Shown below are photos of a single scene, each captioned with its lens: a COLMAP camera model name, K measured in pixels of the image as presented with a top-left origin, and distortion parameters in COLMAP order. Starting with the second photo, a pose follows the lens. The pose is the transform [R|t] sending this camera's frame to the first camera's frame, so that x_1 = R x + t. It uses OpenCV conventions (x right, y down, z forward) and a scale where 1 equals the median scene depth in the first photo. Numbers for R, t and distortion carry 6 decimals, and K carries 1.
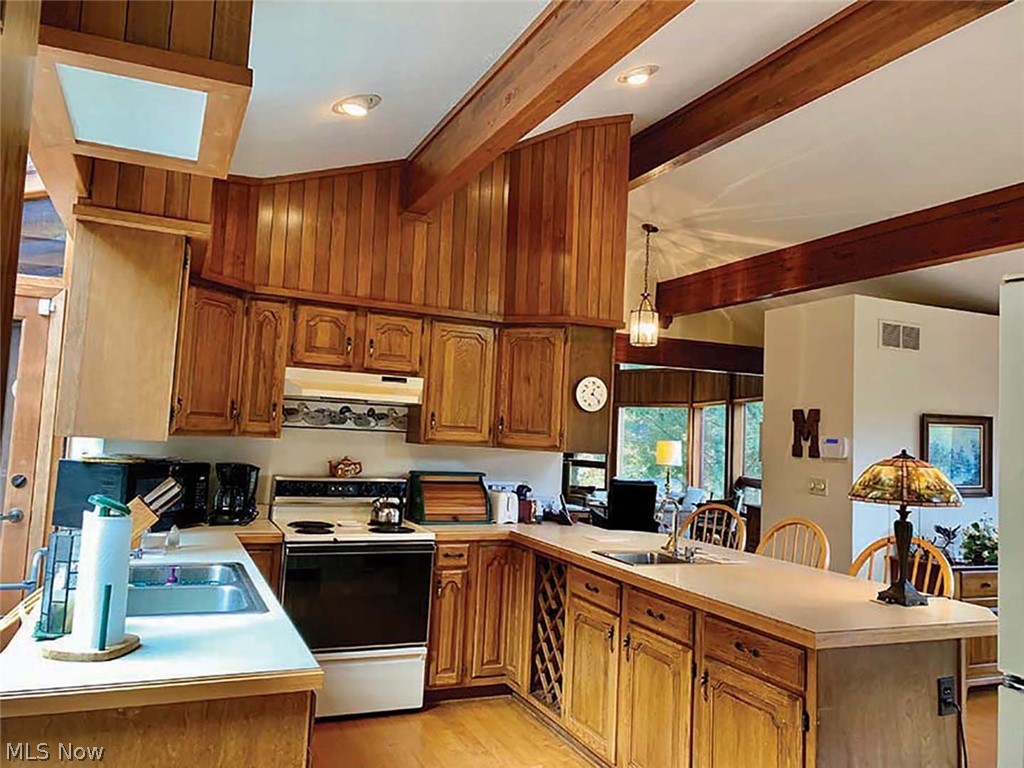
lens RADIAL K [[796.4, 0, 512.3], [0, 796.4, 369.1], [0, 0, 1]] dist [0.172947, -0.292448]
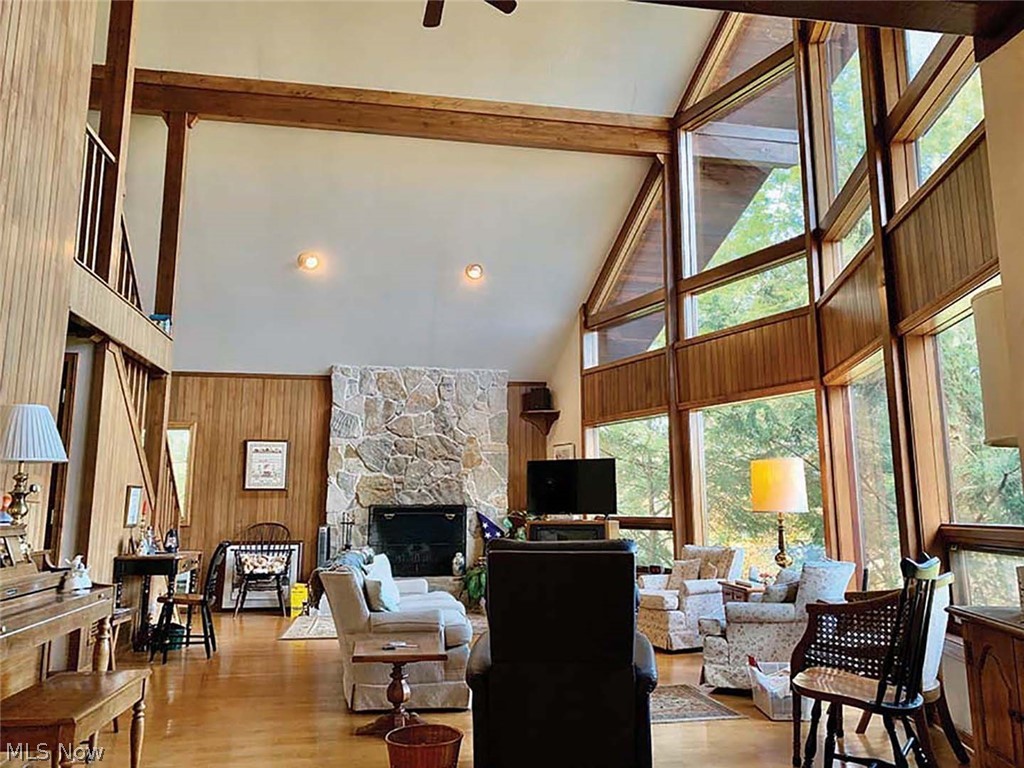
lens RADIAL K [[796.4, 0, 512.3], [0, 796.4, 369.1], [0, 0, 1]] dist [0.172947, -0.292448]
pose [[0.971178, -0.089775, -0.220803, 0.429072], [0.067076, 0.991859, -0.108246, 0.214549], [0.228723, 0.090316, 0.969293, 1.400375]]
